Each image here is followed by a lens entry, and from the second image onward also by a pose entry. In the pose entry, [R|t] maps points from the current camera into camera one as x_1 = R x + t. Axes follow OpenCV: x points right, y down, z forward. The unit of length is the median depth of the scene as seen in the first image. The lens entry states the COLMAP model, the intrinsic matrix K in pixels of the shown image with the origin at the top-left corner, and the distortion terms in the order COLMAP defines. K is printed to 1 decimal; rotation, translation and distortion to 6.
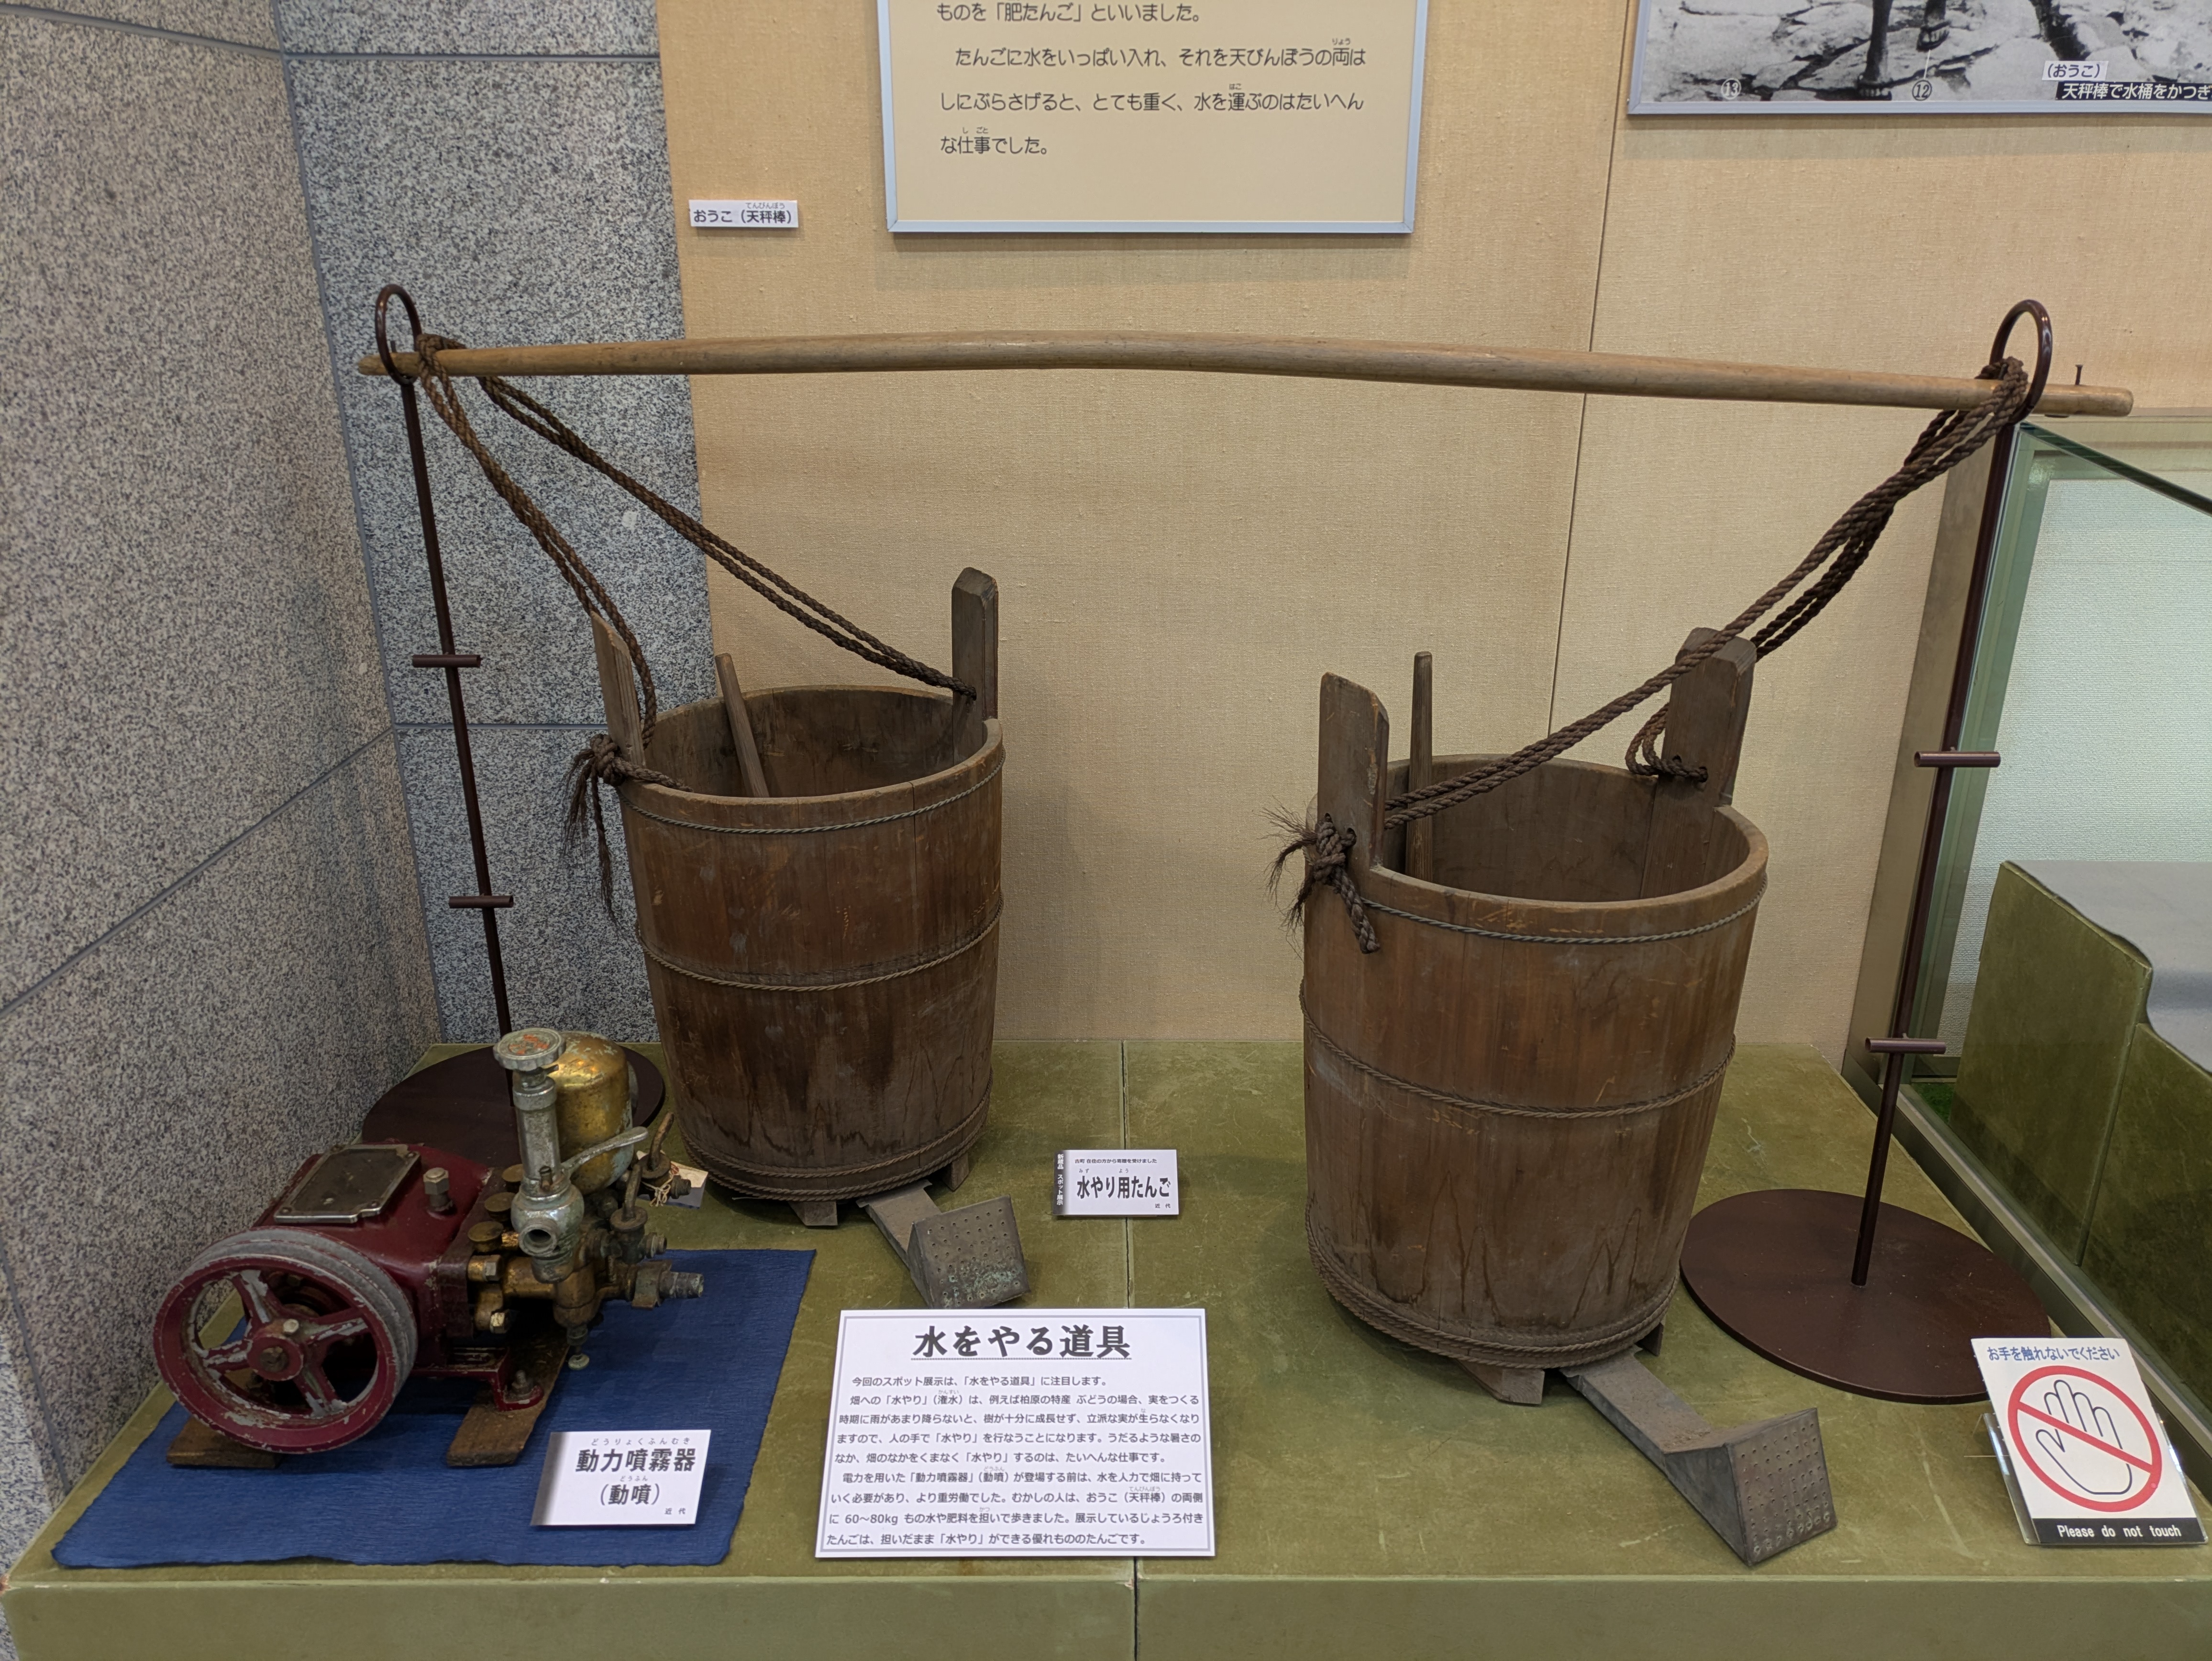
lens RADIAL K [[1641.8, 0, 1107.8], [0, 1641.8, 829.6], [0, 0, 1]] dist [0.053920, -0.047743]
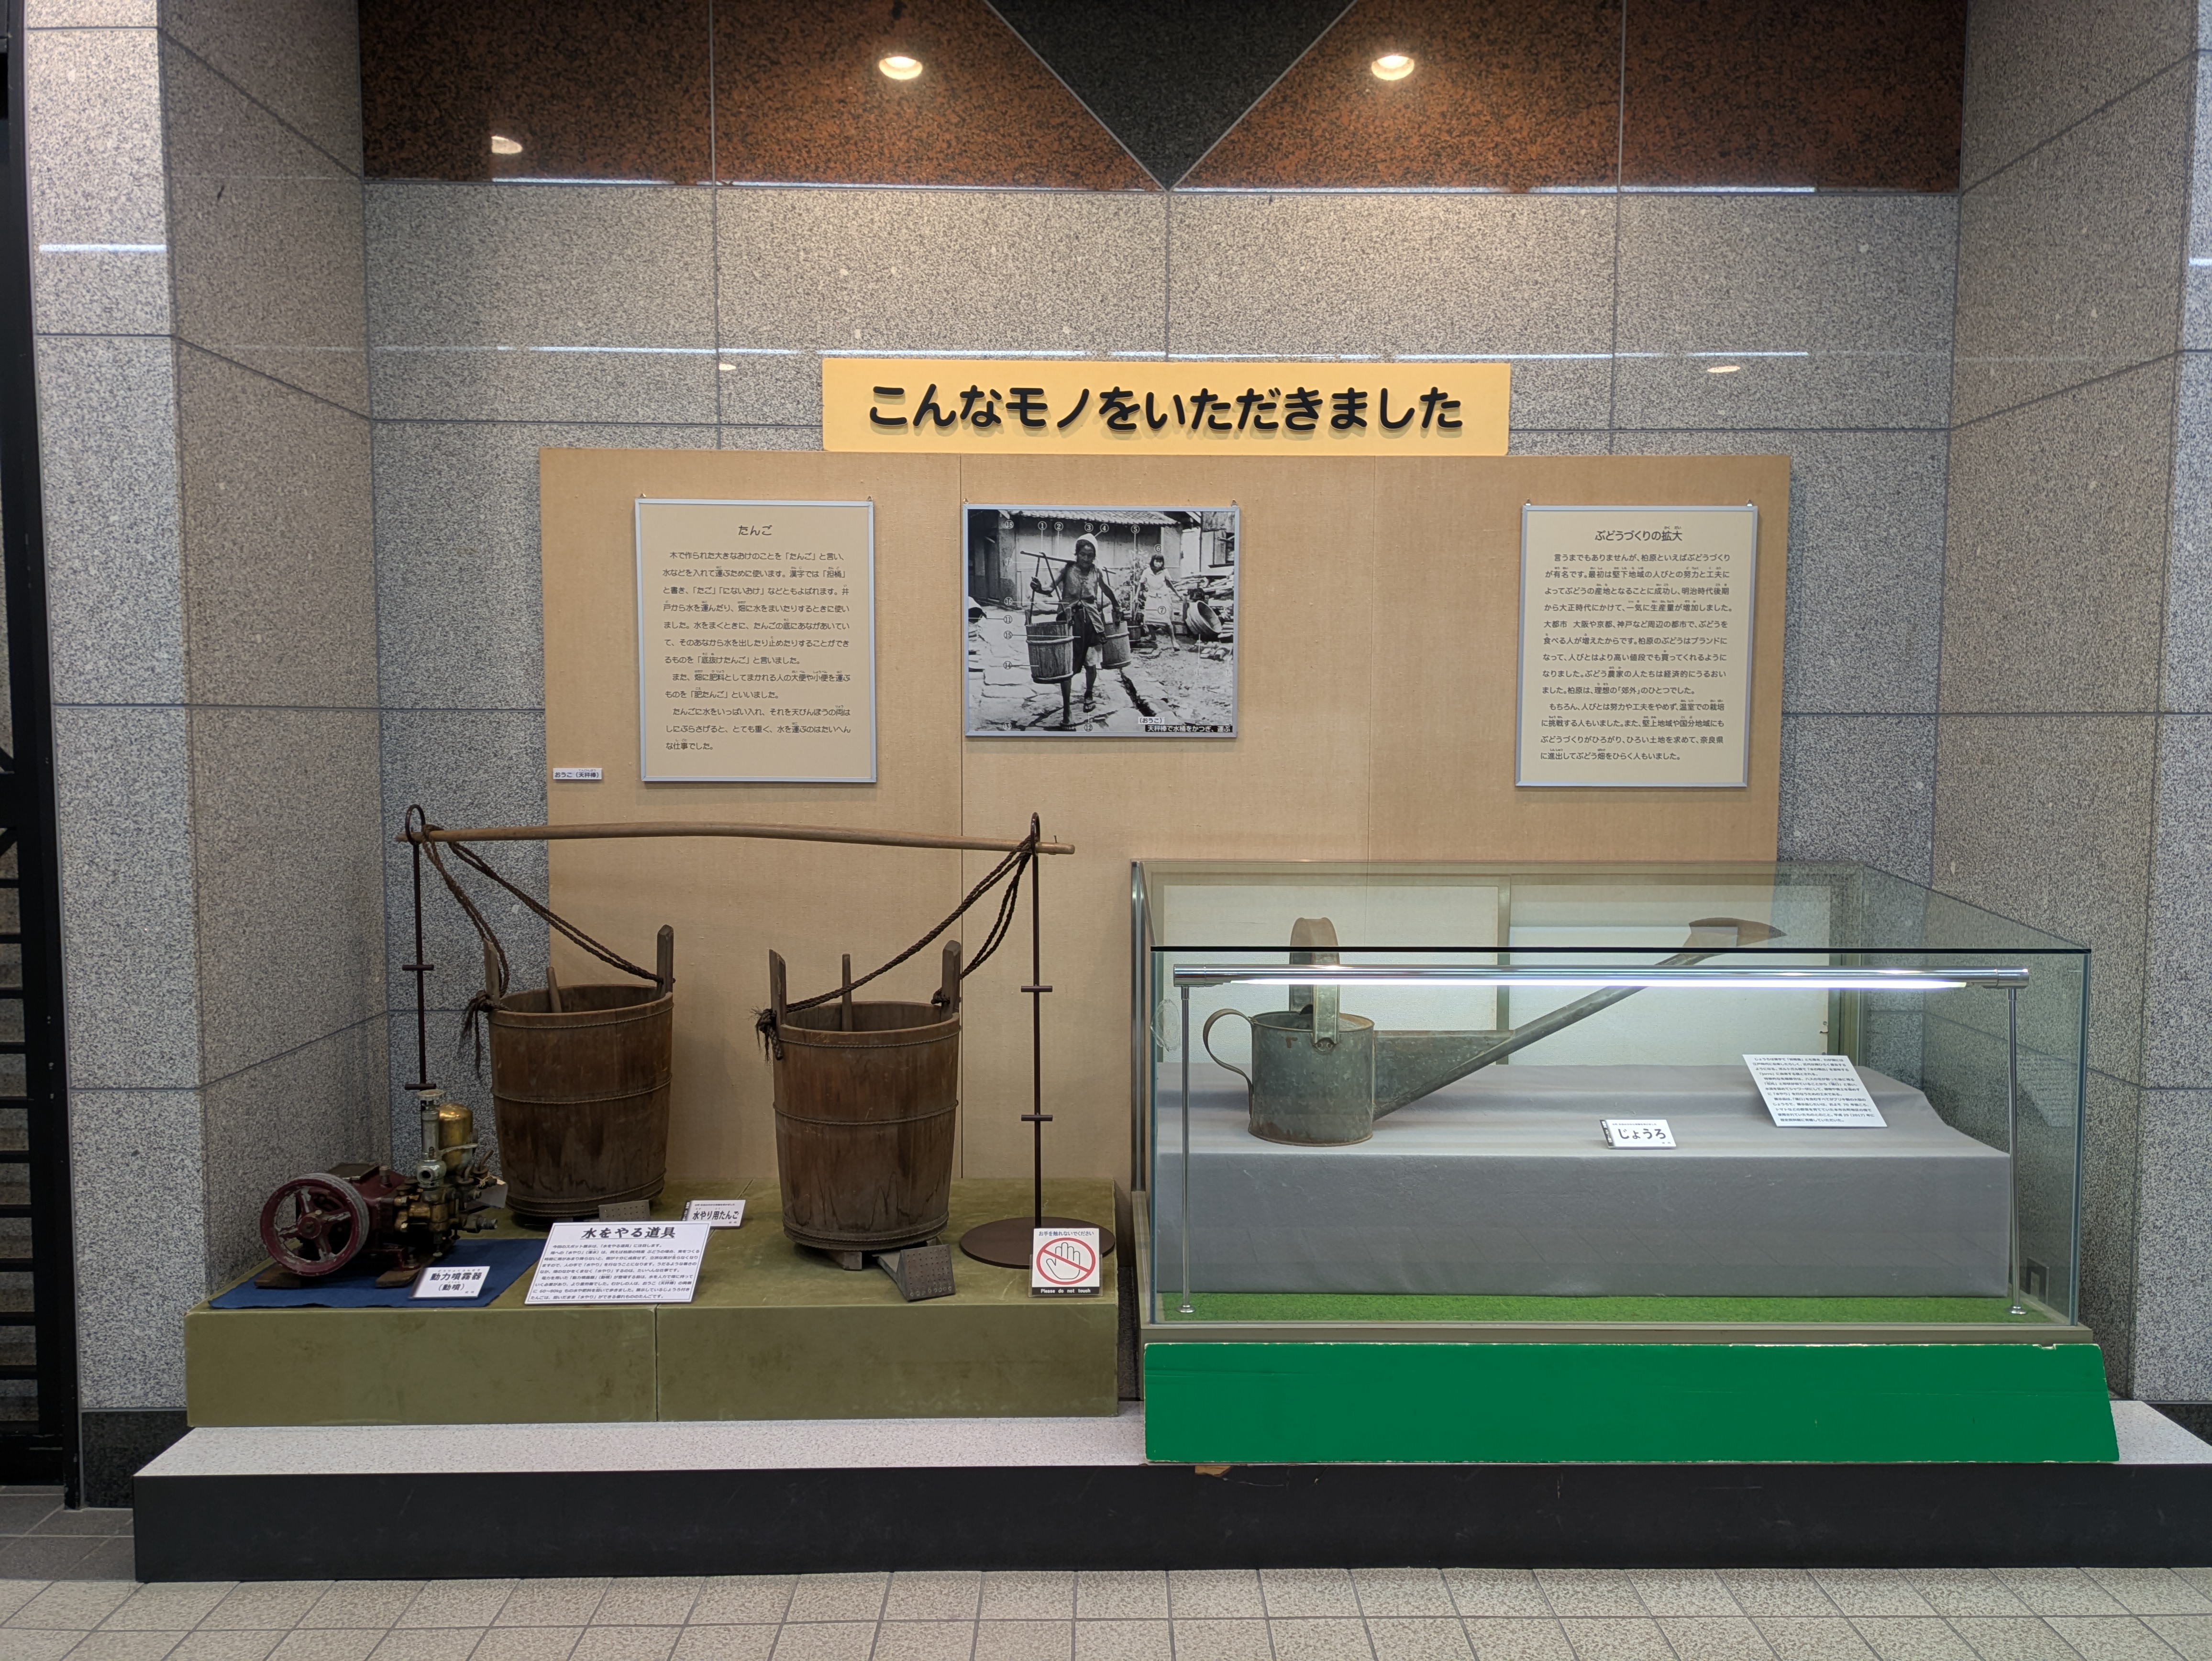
lens RADIAL K [[1644.3, 0, 1128.8], [0, 1644.3, 838.3], [0, 0, 1]] dist [0.083164, -0.109551]
pose [[0.999911, 0.001668, 0.013250, 0.511154], [0.002220, 0.957604, -0.288080, 0.371649], [-0.013169, 0.288084, 0.957515, -1.168958]]
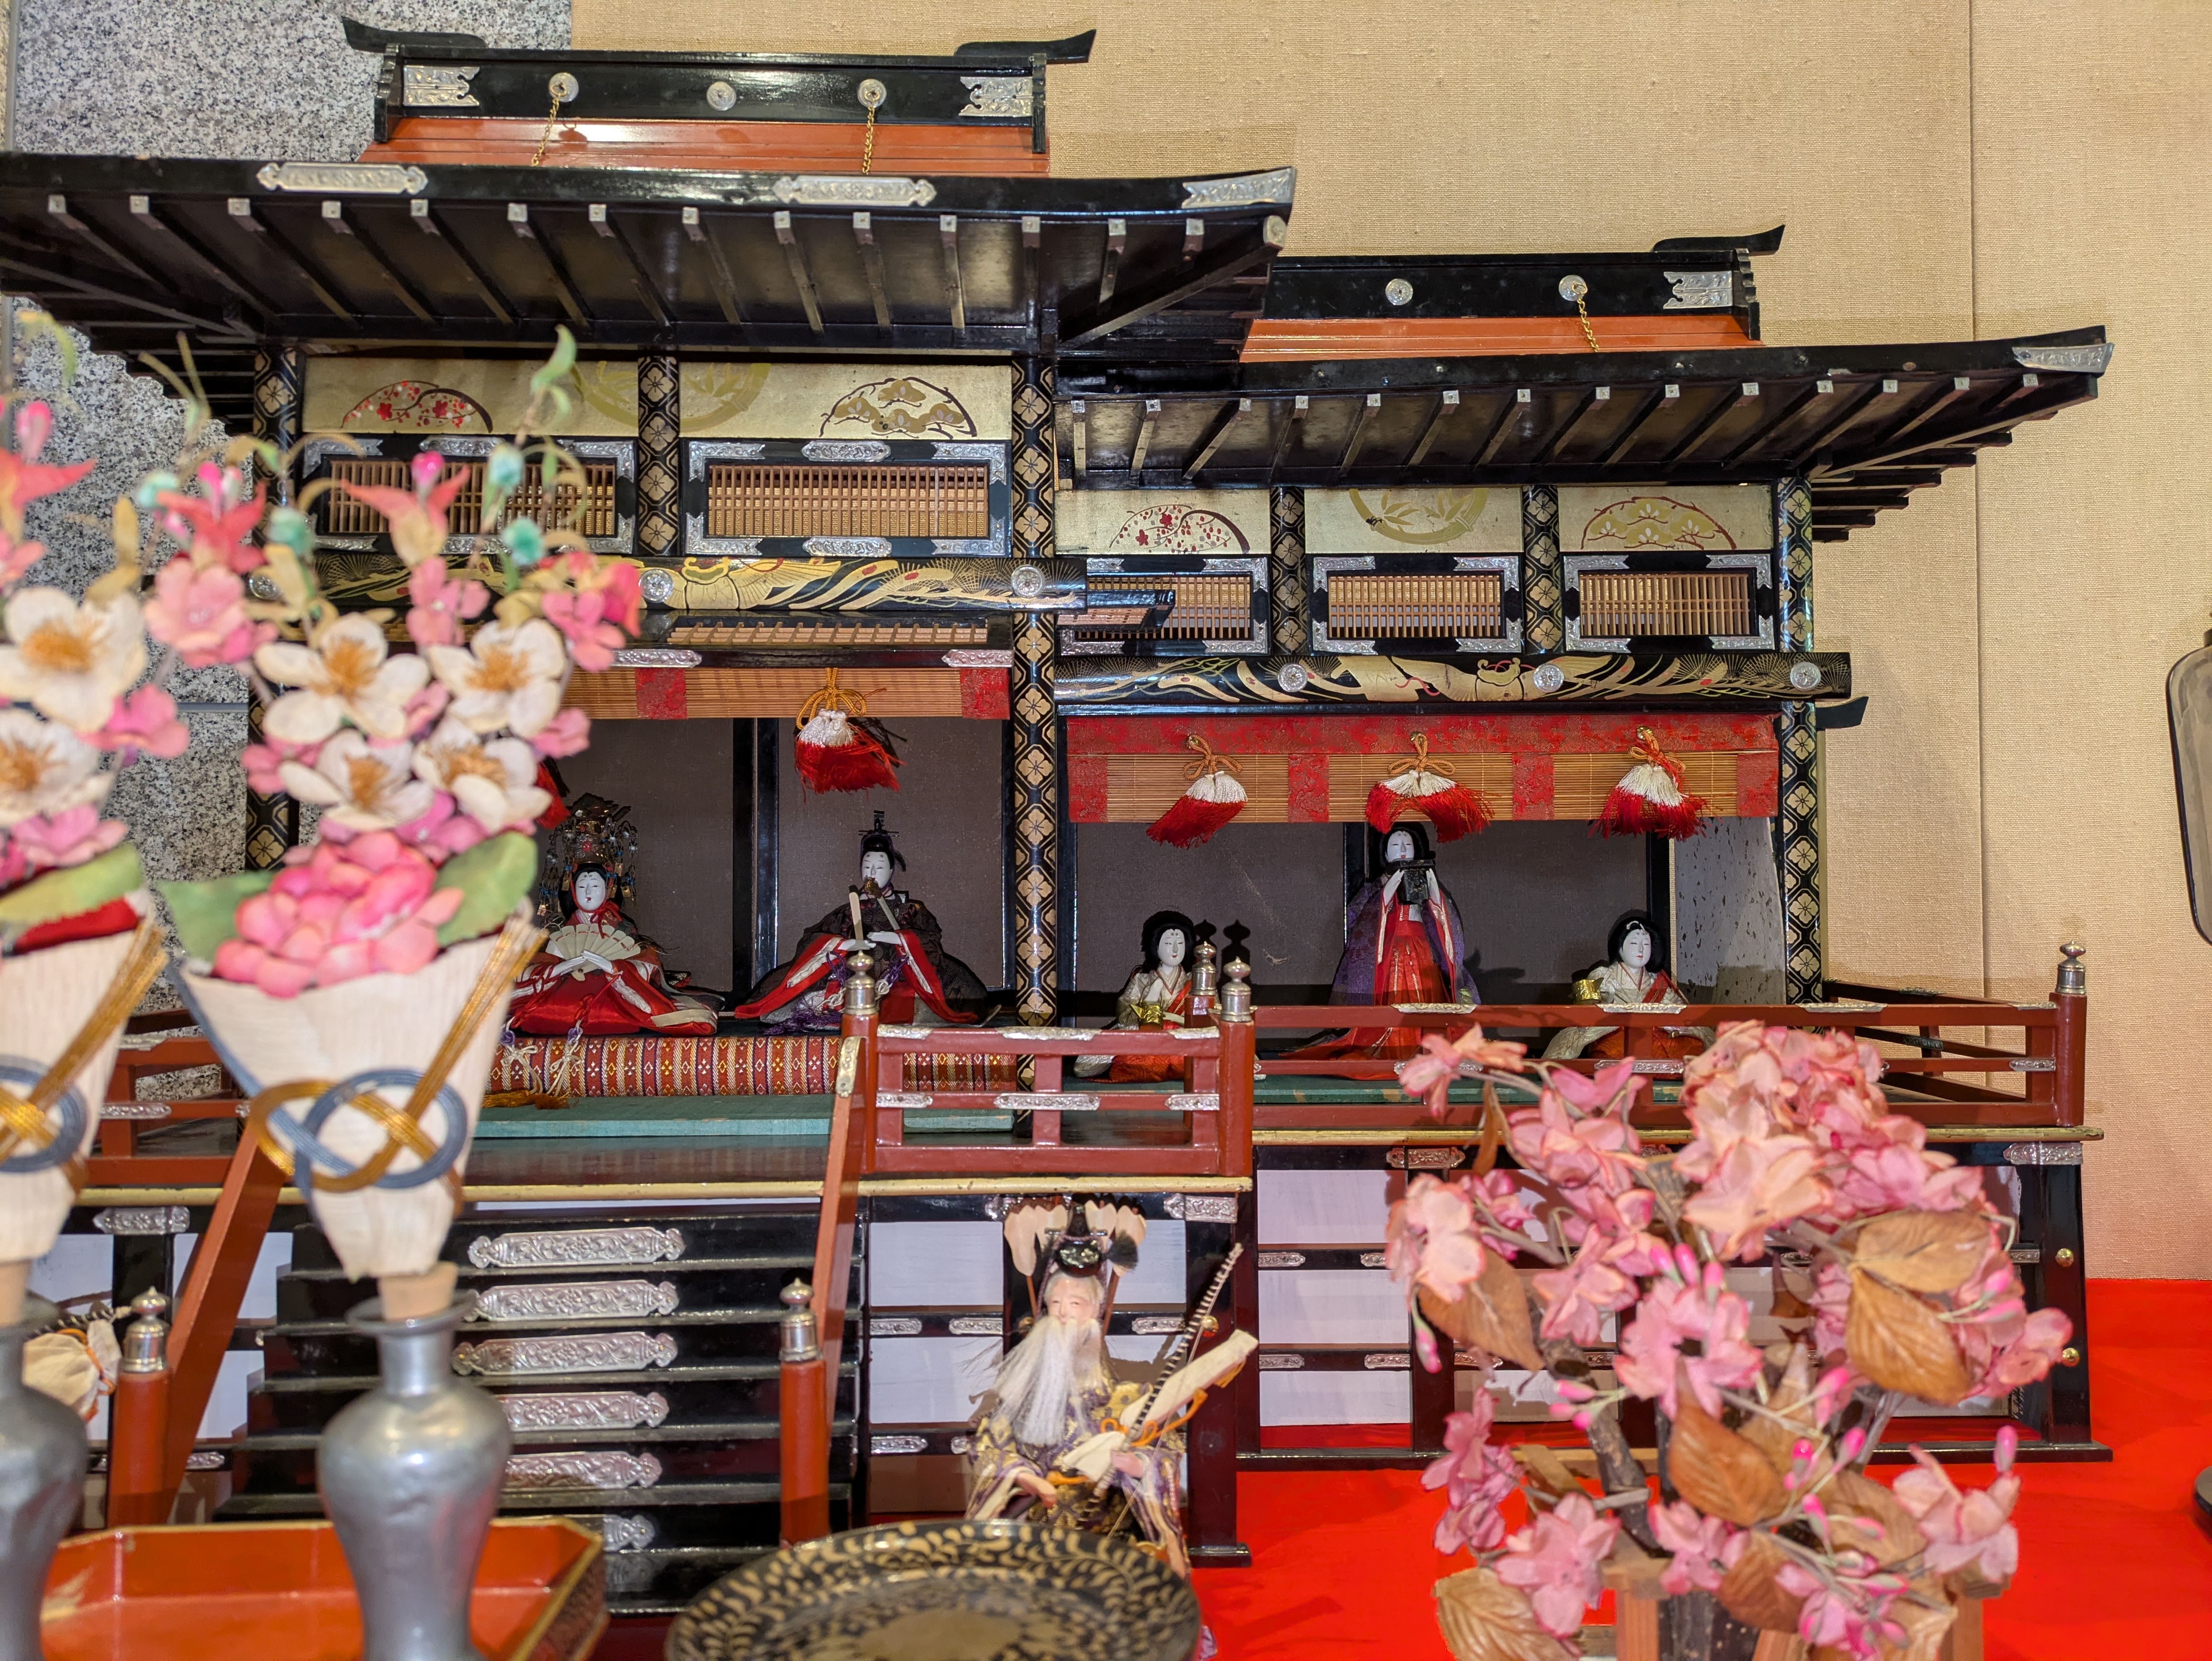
lens RADIAL K [[1641.8, 0, 1107.8], [0, 1641.8, 829.6], [0, 0, 1]] dist [0.053920, -0.047743]
pose [[0.999484, -0.001979, 0.032055, -0.073464], [0.014316, 0.920907, -0.389520, 0.241875], [-0.028749, 0.389778, 0.920460, 0.546656]]
